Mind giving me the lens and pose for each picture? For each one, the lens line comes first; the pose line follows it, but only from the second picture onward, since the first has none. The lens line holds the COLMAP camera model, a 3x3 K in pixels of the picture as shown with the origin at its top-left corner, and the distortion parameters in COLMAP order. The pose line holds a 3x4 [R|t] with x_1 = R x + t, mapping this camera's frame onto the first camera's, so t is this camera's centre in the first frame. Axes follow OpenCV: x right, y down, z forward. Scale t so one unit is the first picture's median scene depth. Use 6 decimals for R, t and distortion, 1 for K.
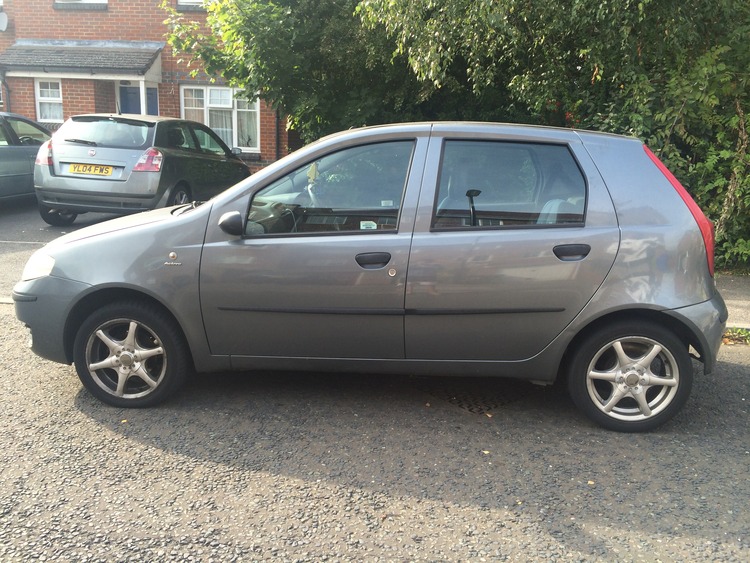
lens RADIAL K [[643.7, 0, 375.0], [0, 643.7, 281.5], [0, 0, 1]] dist [0.104763, -0.158178]
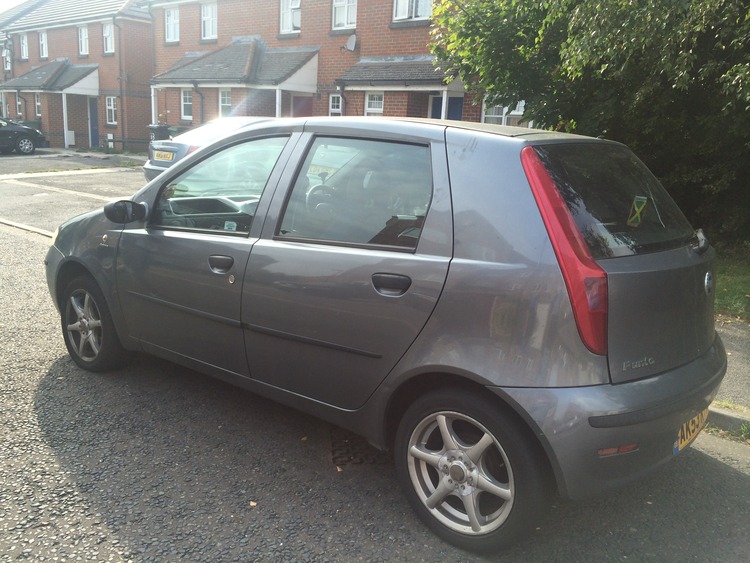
lens RADIAL K [[643.7, 0, 375.0], [0, 643.7, 281.5], [0, 0, 1]] dist [0.104763, -0.158178]
pose [[0.827706, 0.136053, -0.544419, 0.640346], [-0.145201, 0.989050, 0.026412, -0.059647], [0.542051, 0.057189, 0.838398, 0.322242]]
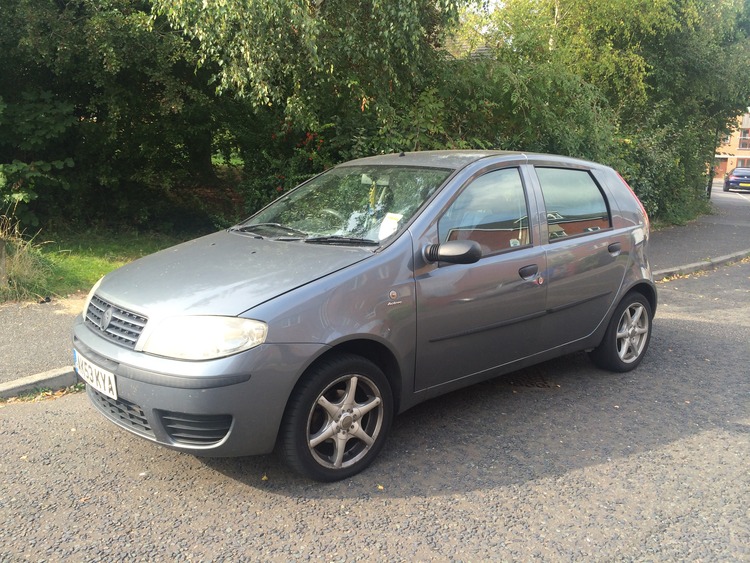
lens RADIAL K [[643.7, 0, 375.0], [0, 643.7, 281.5], [0, 0, 1]] dist [0.104763, -0.158178]
pose [[0.701298, -0.131485, 0.700637, -0.936912], [0.140030, 0.989103, 0.045458, -0.100103], [-0.698979, 0.066230, 0.712068, 0.347110]]
